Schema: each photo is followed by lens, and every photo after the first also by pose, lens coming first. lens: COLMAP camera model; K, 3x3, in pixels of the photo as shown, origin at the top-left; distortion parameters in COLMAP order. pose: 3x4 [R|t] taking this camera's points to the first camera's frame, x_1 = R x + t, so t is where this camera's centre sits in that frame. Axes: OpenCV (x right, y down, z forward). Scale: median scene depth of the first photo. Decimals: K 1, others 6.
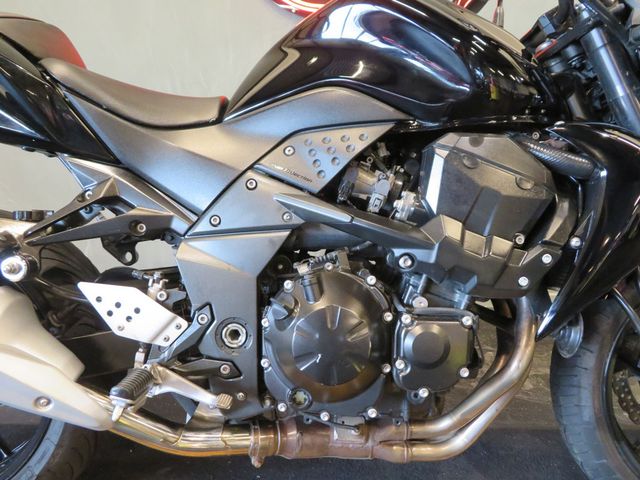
lens RADIAL K [[454.8, 0, 314.8], [0, 454.8, 239.4], [0, 0, 1]] dist [0.001683, 0.002906]
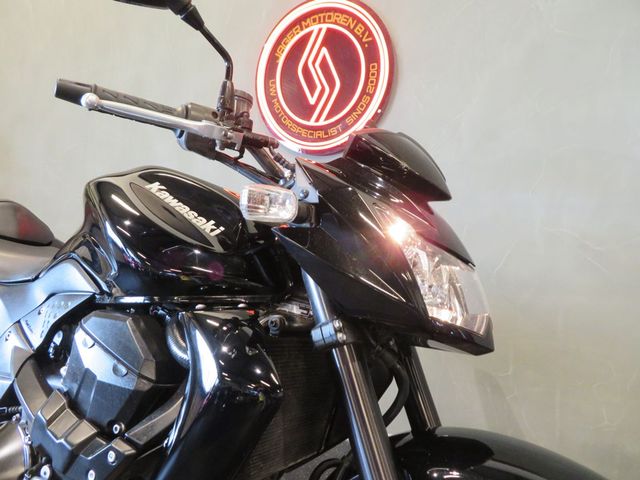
lens RADIAL K [[454.8, 0, 314.8], [0, 454.8, 239.4], [0, 0, 1]] dist [0.001683, 0.002906]
pose [[0.880992, 0.007252, -0.473076, 1.188685], [-0.099216, 0.980483, -0.169735, -0.251608], [0.462612, 0.196472, 0.864516, 0.261575]]
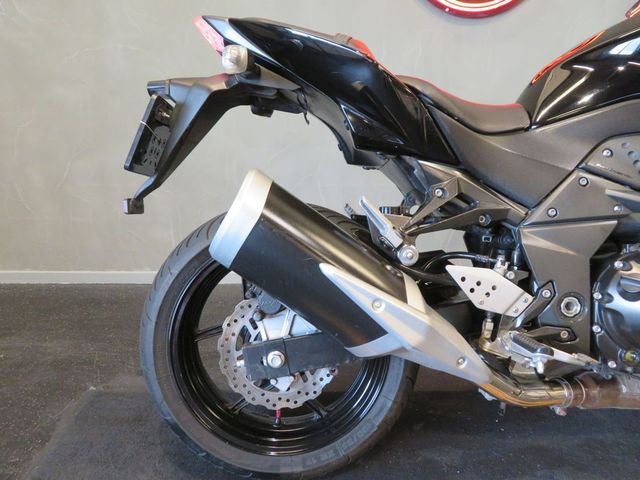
lens RADIAL K [[460.5, 0, 320.0], [0, 460.5, 240.0], [0, 0, 1]] dist [-0.005020, 0.000622]
pose [[0.999786, -0.015756, 0.013401, -0.864483], [0.015219, 0.999114, 0.039242, -0.026160], [-0.014008, -0.039030, 0.999140, -0.215791]]
